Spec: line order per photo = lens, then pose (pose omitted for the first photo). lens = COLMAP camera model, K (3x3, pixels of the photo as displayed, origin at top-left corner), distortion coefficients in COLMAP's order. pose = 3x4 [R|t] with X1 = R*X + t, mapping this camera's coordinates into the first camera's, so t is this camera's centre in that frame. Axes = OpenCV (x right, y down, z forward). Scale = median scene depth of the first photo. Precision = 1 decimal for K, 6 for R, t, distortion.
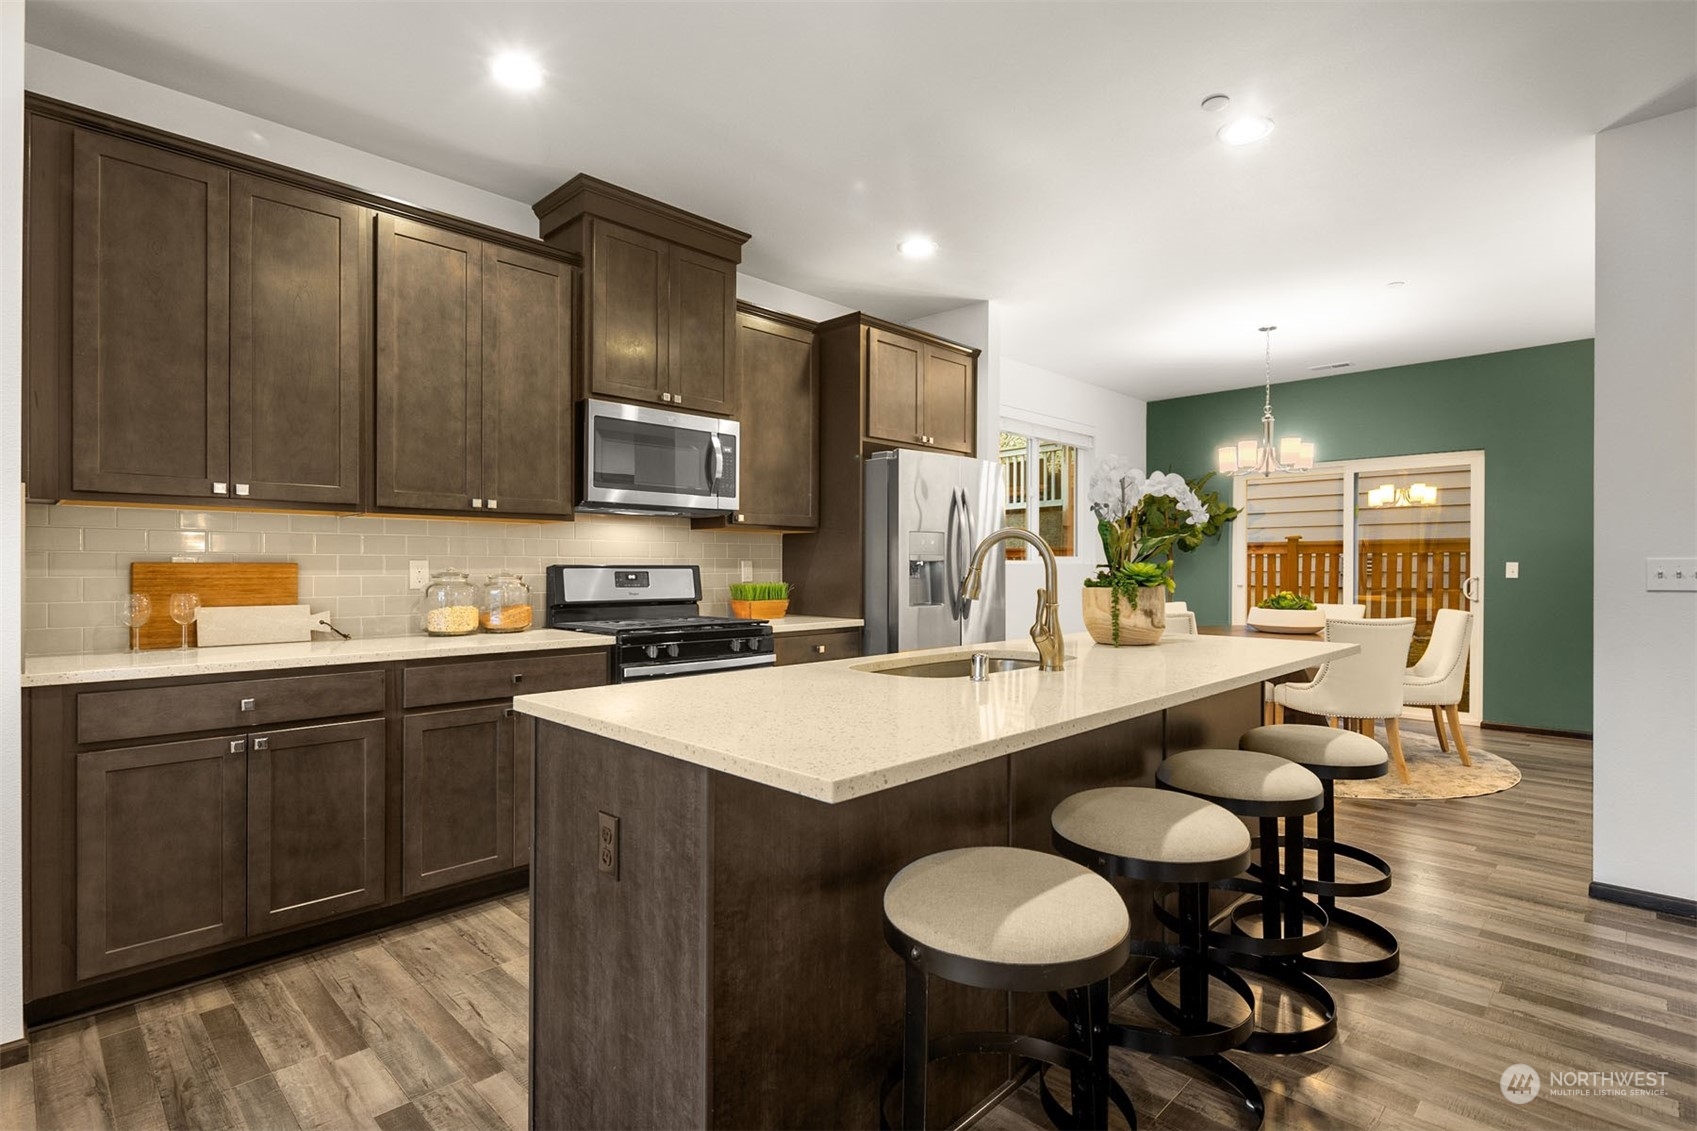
lens RADIAL K [[822.5, 0, 861.6], [0, 822.5, 569.8], [0, 0, 1]] dist [0.007161, -0.003430]
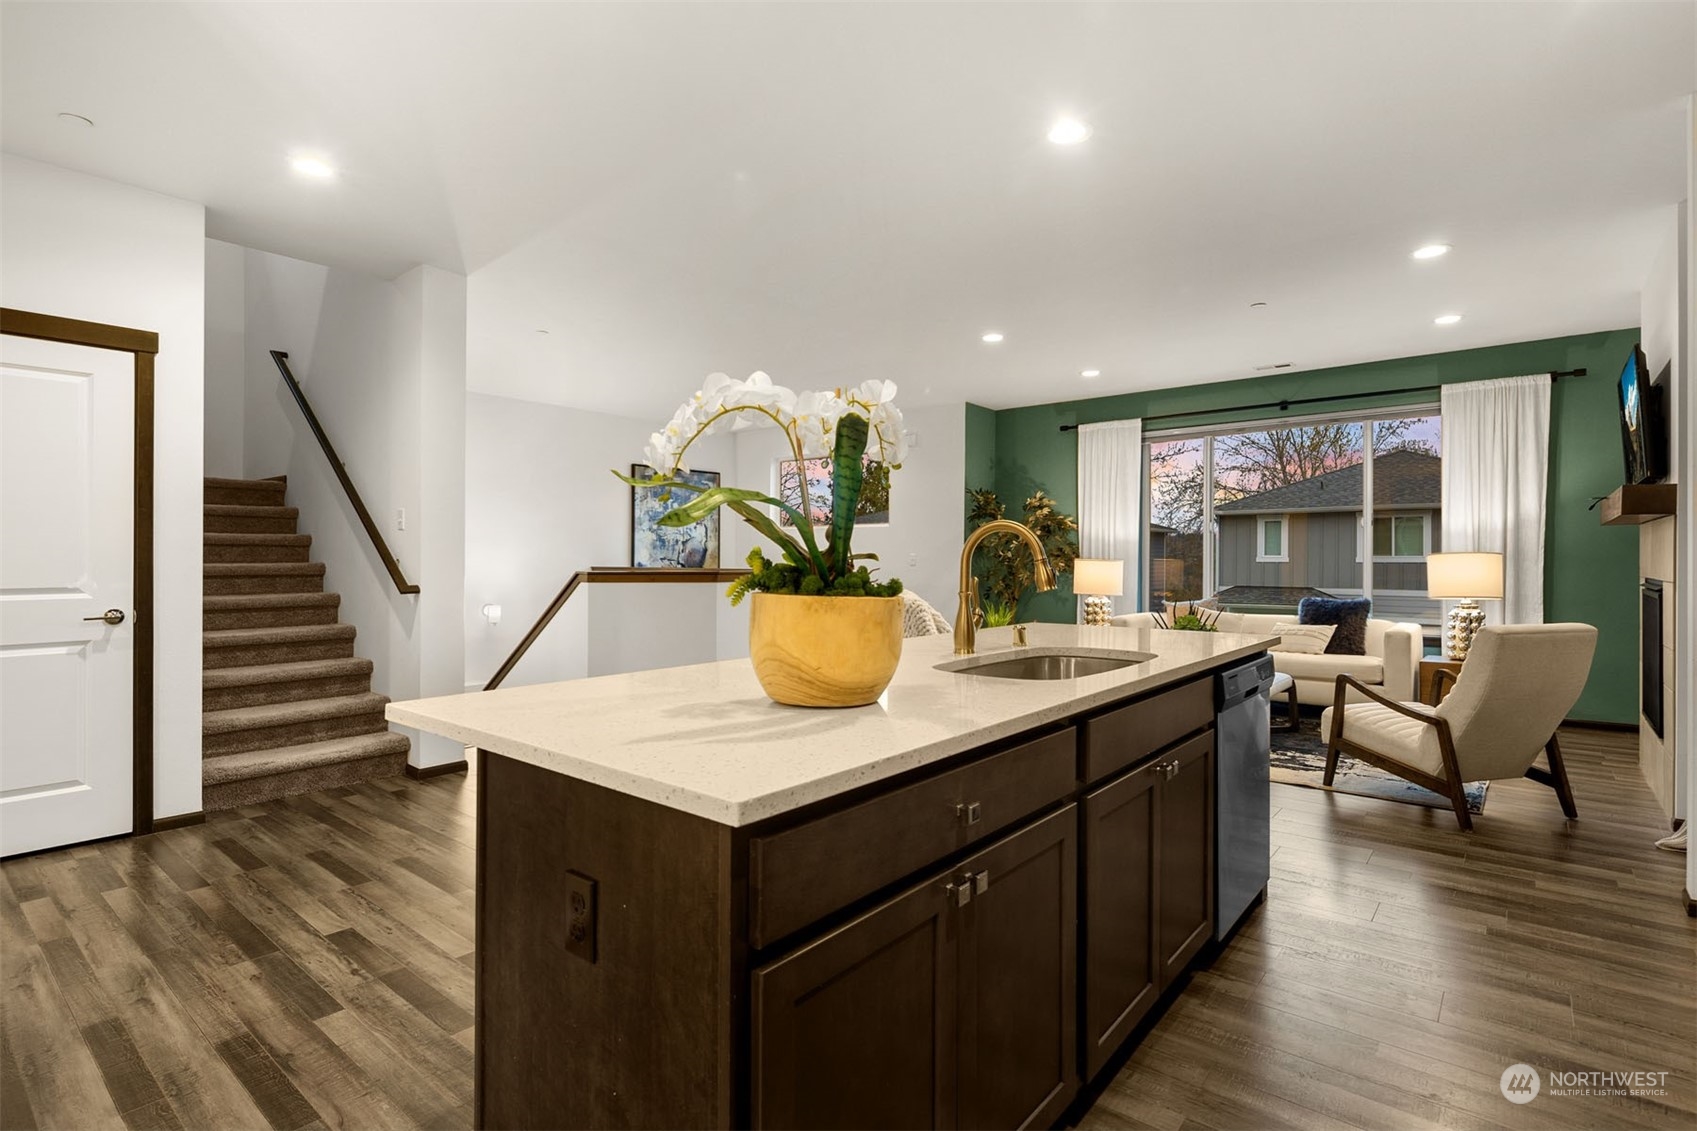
lens RADIAL K [[822.5, 0, 848.0], [0, 822.5, 558.7], [0, 0, 1]] dist [0.007161, -0.003430]
pose [[-0.996949, -0.002338, -0.078019, 0.264505], [-0.002668, 0.999988, 0.004131, -0.004318], [0.078009, 0.004326, -0.996943, 1.175499]]
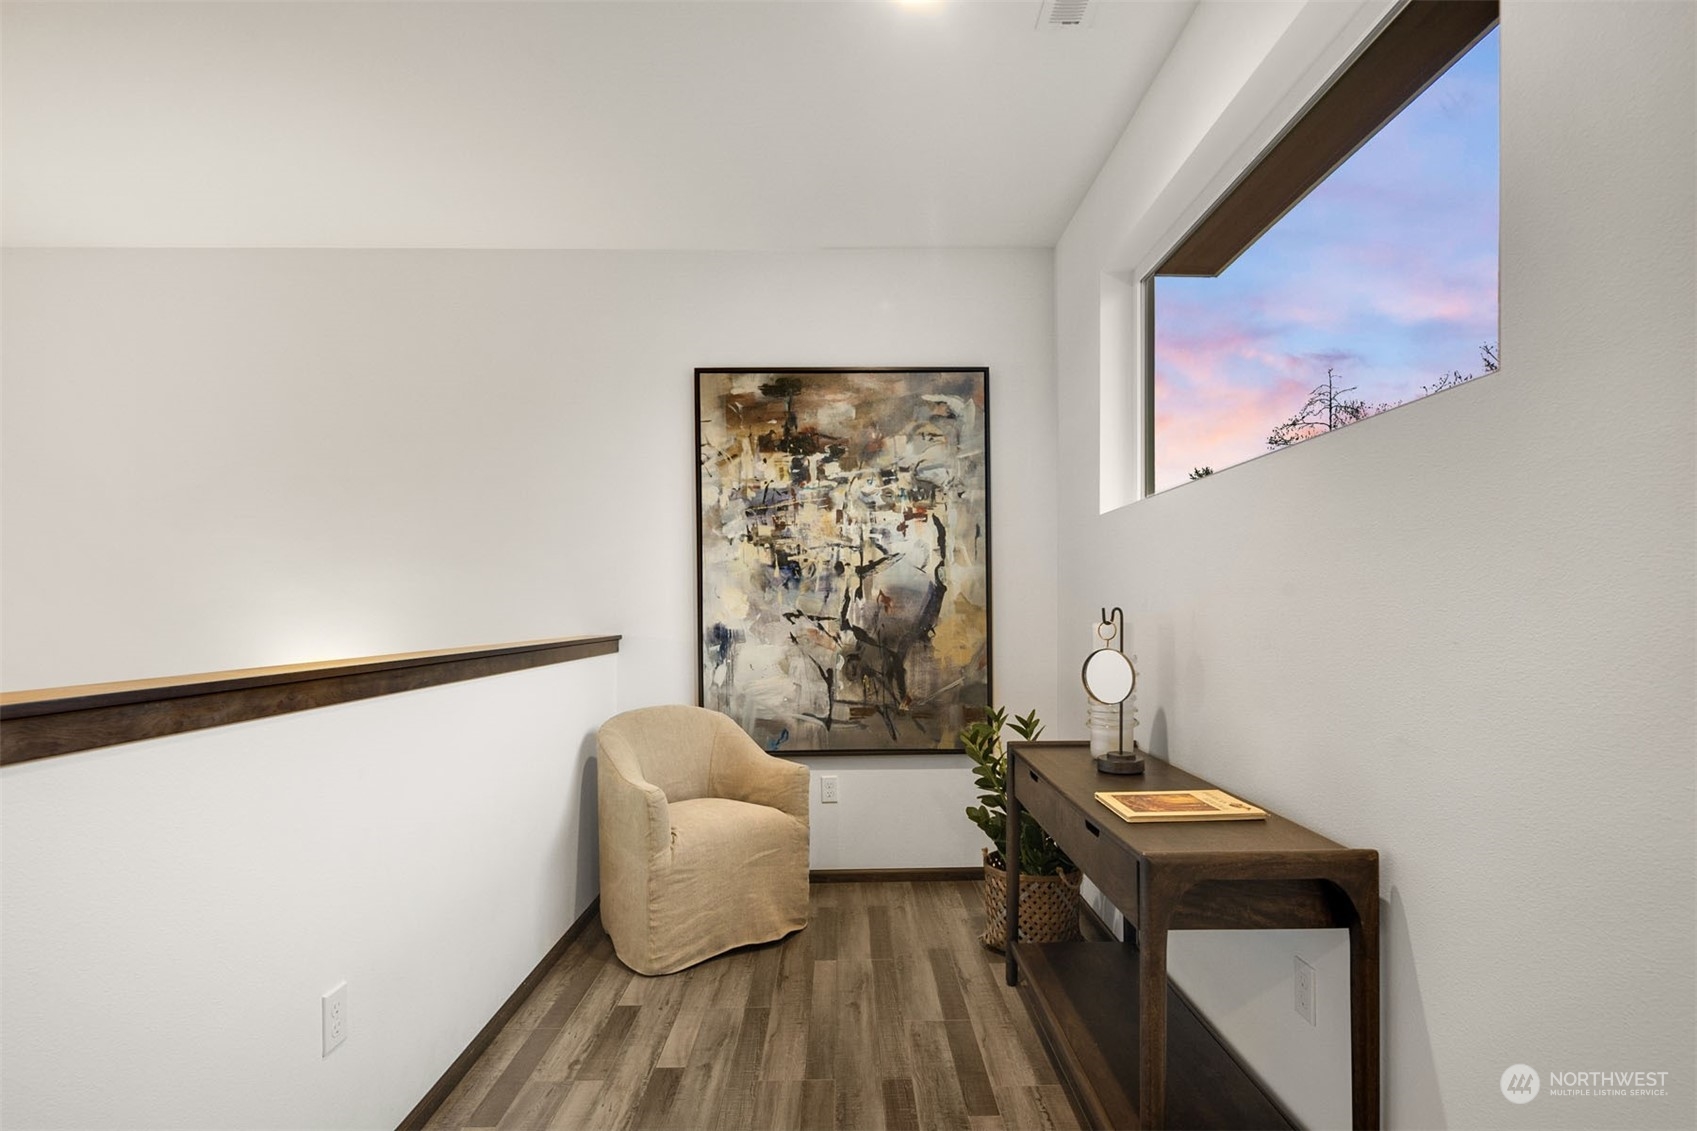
lens RADIAL K [[822.5, 0, 863.3], [0, 822.5, 591.4], [0, 0, 1]] dist [0.007161, -0.003430]
pose [[-0.718437, 0.005275, 0.695572, -0.071482], [0.007714, 0.999970, 0.000383, -0.018068], [-0.695549, 0.005641, -0.718457, -0.729438]]
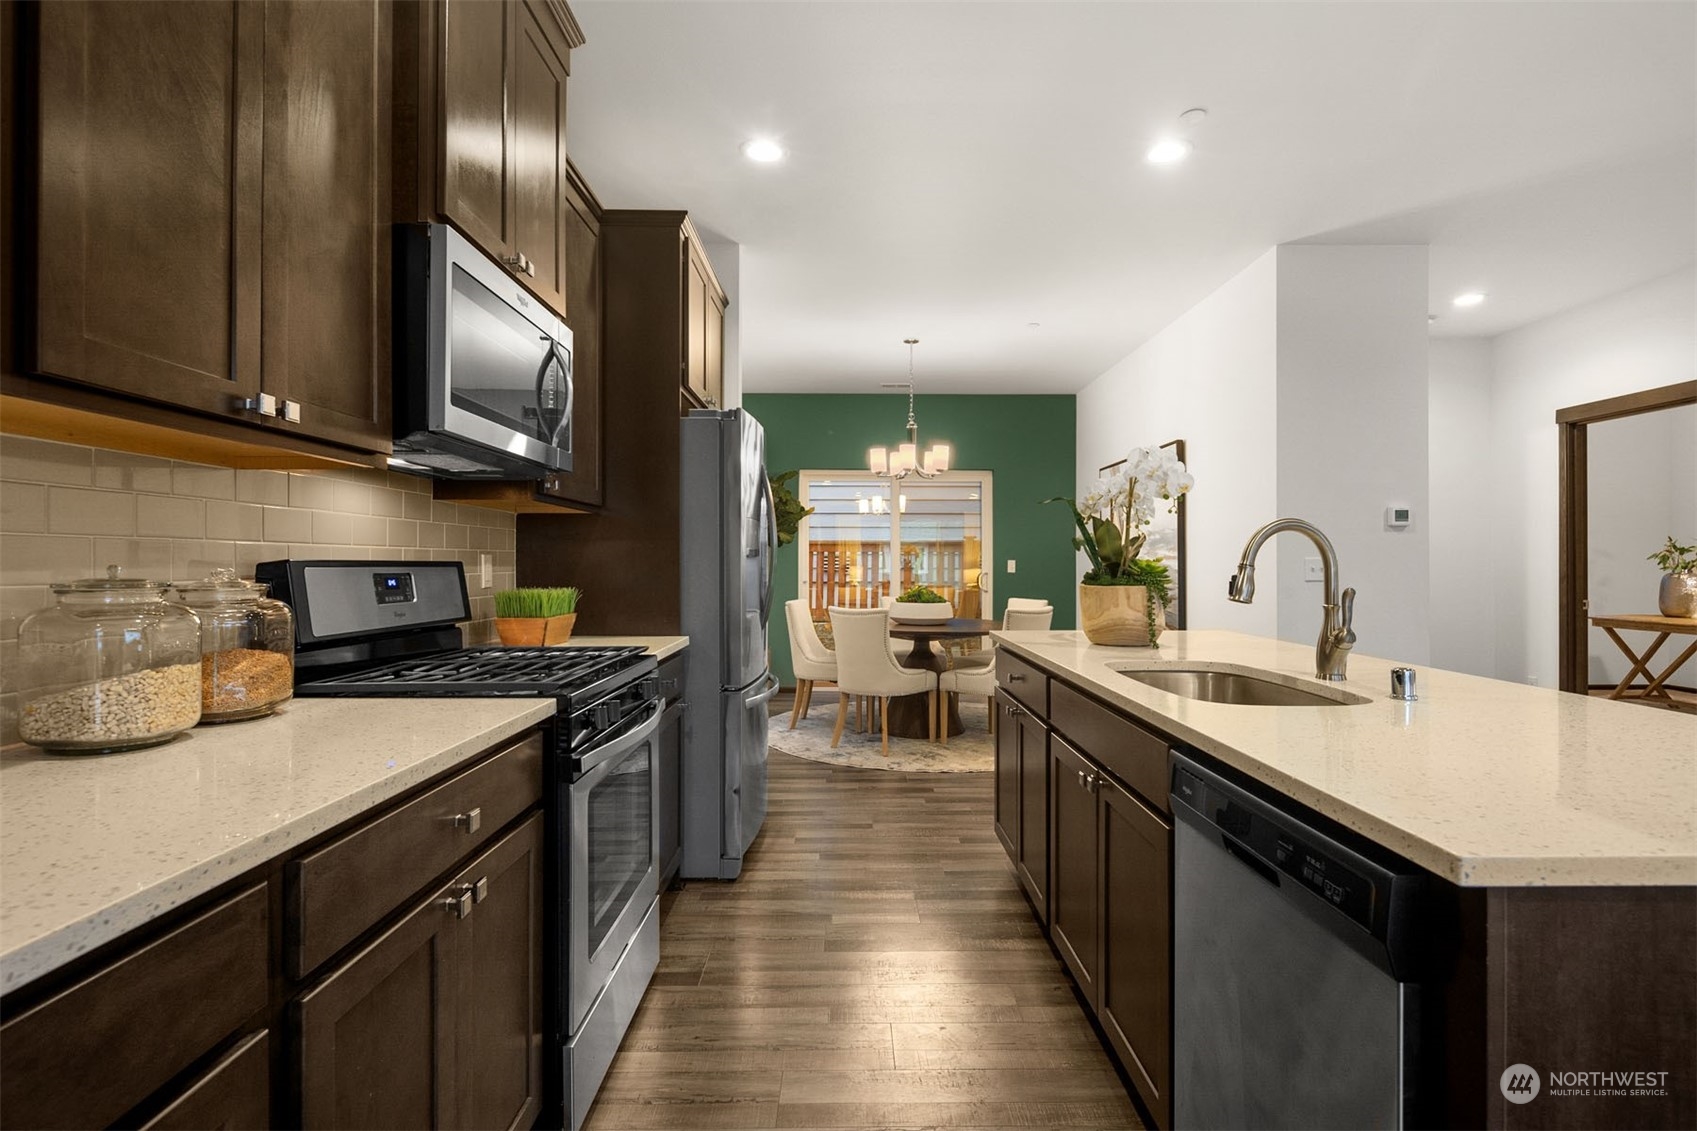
lens RADIAL K [[822.5, 0, 856.0], [0, 822.5, 560.9], [0, 0, 1]] dist [0.007161, -0.003430]
pose [[0.709365, 0.002223, 0.704837, -0.437336], [0.002661, 0.999979, -0.005832, -0.001641], [-0.704836, 0.006013, 0.709345, 0.412175]]
